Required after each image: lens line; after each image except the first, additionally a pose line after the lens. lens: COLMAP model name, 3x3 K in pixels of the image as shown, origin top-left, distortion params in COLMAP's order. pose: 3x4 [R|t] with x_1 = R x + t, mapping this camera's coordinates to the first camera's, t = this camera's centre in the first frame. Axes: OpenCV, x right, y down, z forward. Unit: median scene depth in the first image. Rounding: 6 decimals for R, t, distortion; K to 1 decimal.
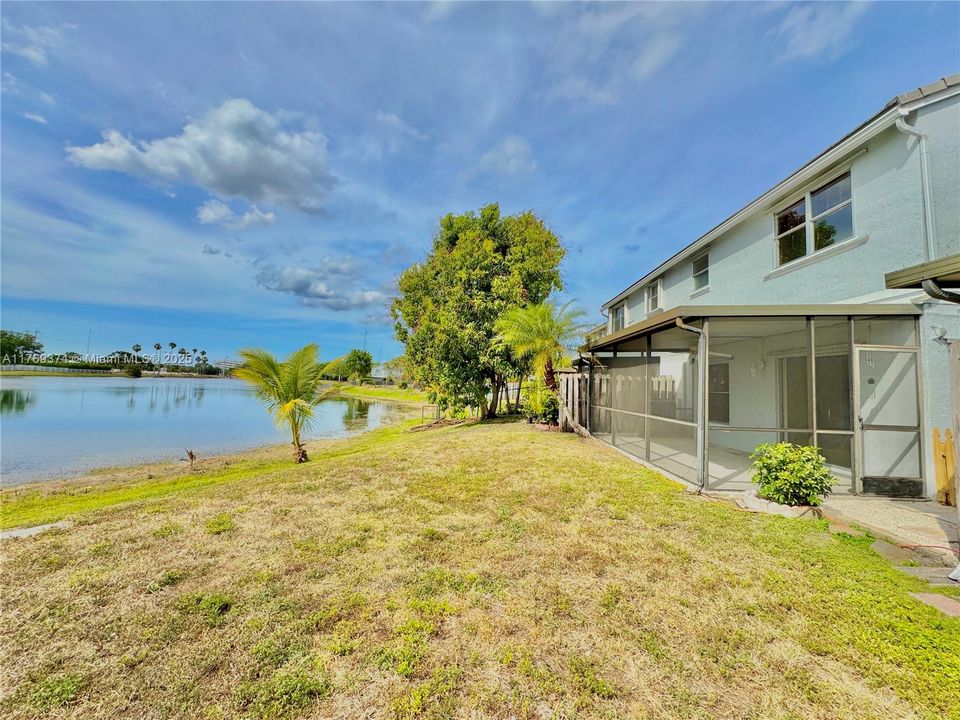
lens RADIAL K [[384.2, 0, 481.3], [0, 384.2, 358.6], [0, 0, 1]] dist [-0.002381, -0.000181]
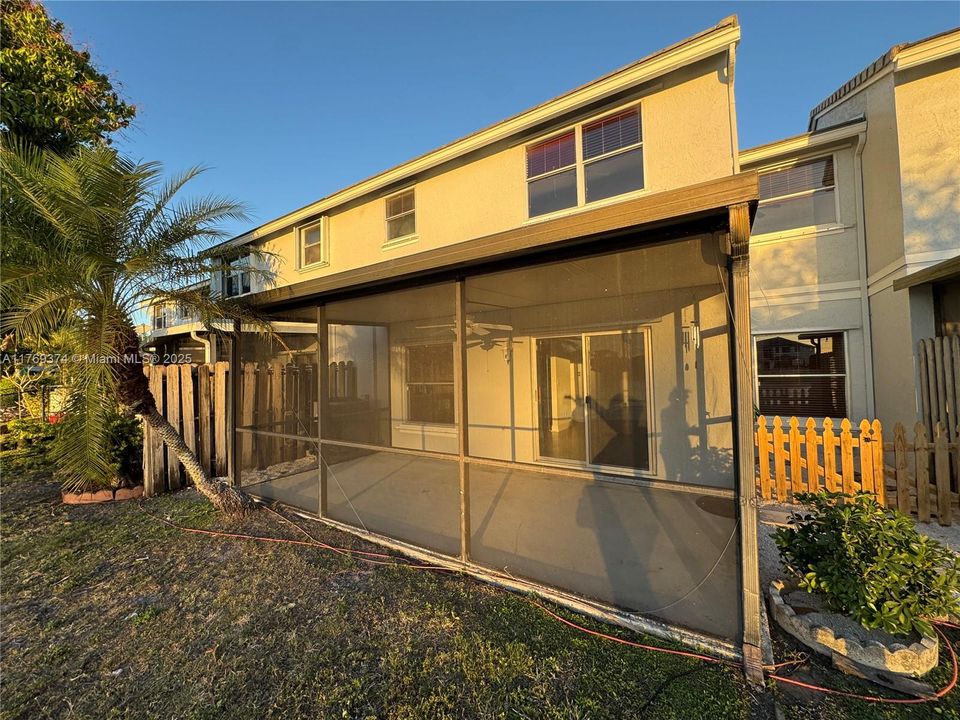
lens RADIAL K [[384.2, 0, 481.3], [0, 384.2, 358.6], [0, 0, 1]] dist [-0.002381, -0.000181]
pose [[0.531688, -0.031853, 0.846341, 0.058062], [-0.014510, 0.998803, 0.046707, 0.010010], [-0.846816, -0.037114, 0.530589, 0.706275]]
